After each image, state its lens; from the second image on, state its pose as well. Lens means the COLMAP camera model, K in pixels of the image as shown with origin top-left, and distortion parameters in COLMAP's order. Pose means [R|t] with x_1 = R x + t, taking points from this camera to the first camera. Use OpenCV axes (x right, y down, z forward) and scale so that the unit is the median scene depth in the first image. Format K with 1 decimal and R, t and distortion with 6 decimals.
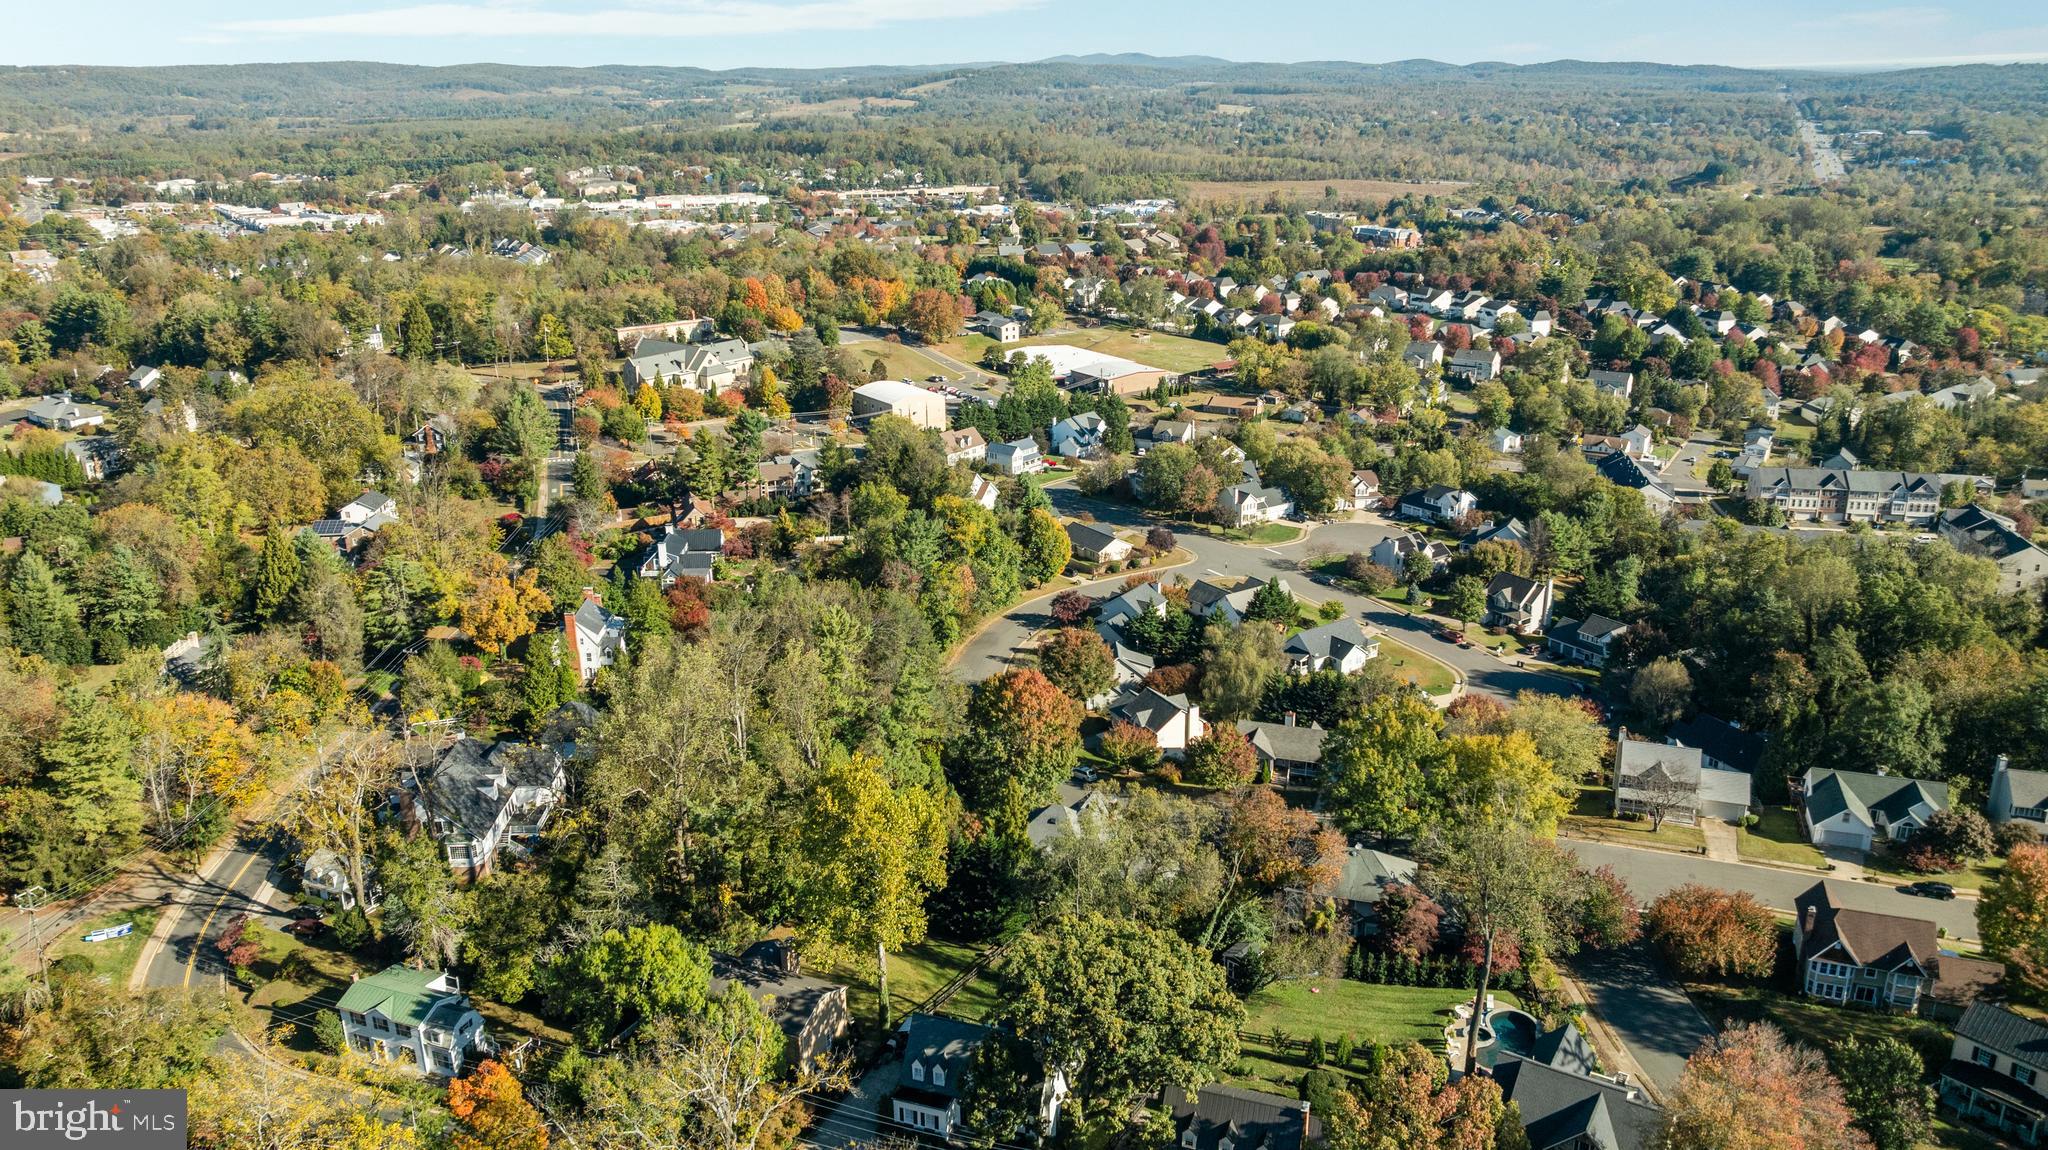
lens RADIAL K [[1413.7, 0, 1023.4], [0, 1413.7, 572.8], [0, 0, 1]] dist [-0.036245, 0.021508]
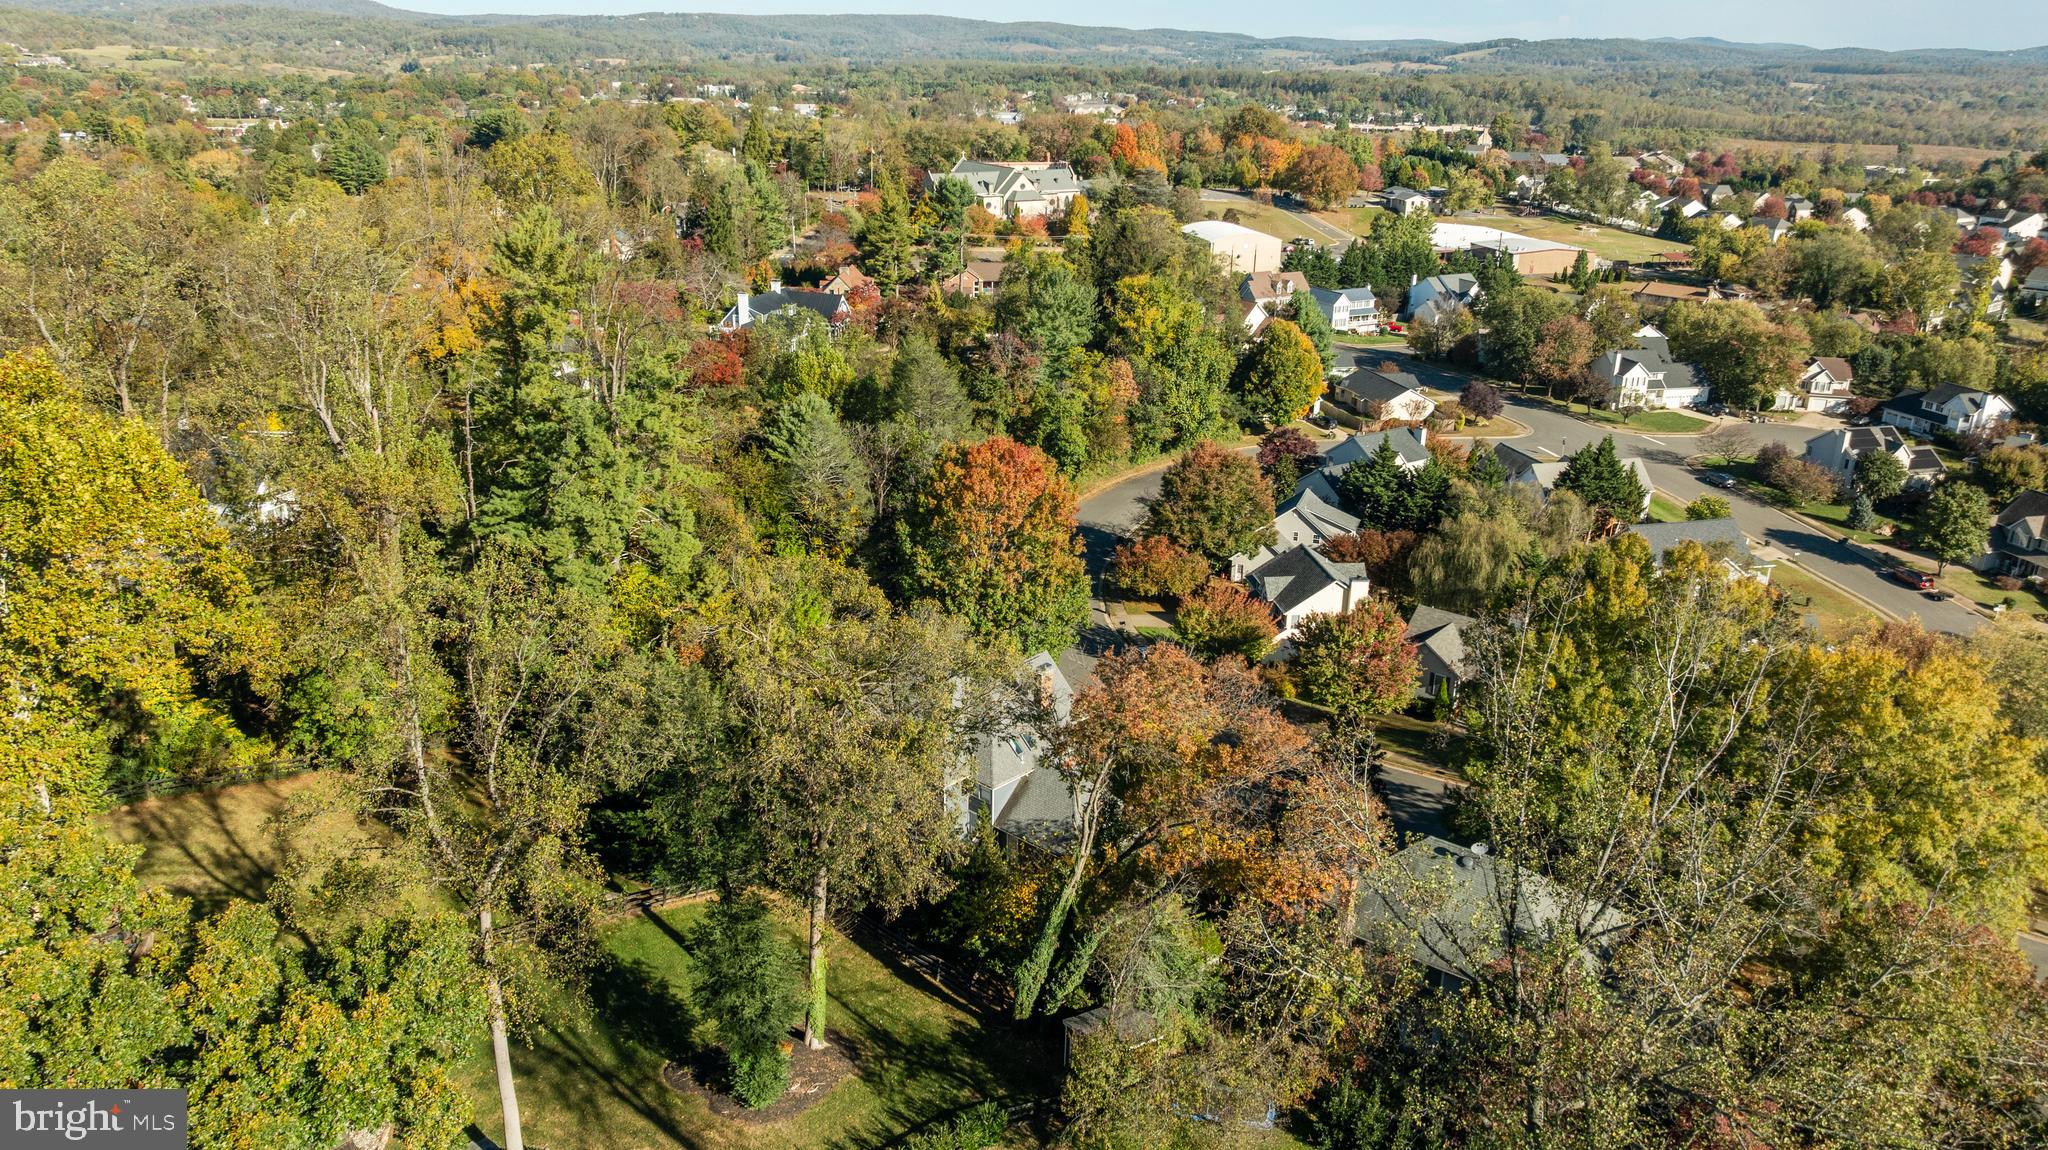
lens RADIAL K [[1413.7, 0, 1027.9], [0, 1413.7, 577.5], [0, 0, 1]] dist [-0.036245, 0.021508]
pose [[0.941498, 0.146008, -0.303747, 0.100390], [-0.134878, 0.989197, 0.057425, 0.047555], [0.308850, -0.013096, 0.951020, 0.245615]]
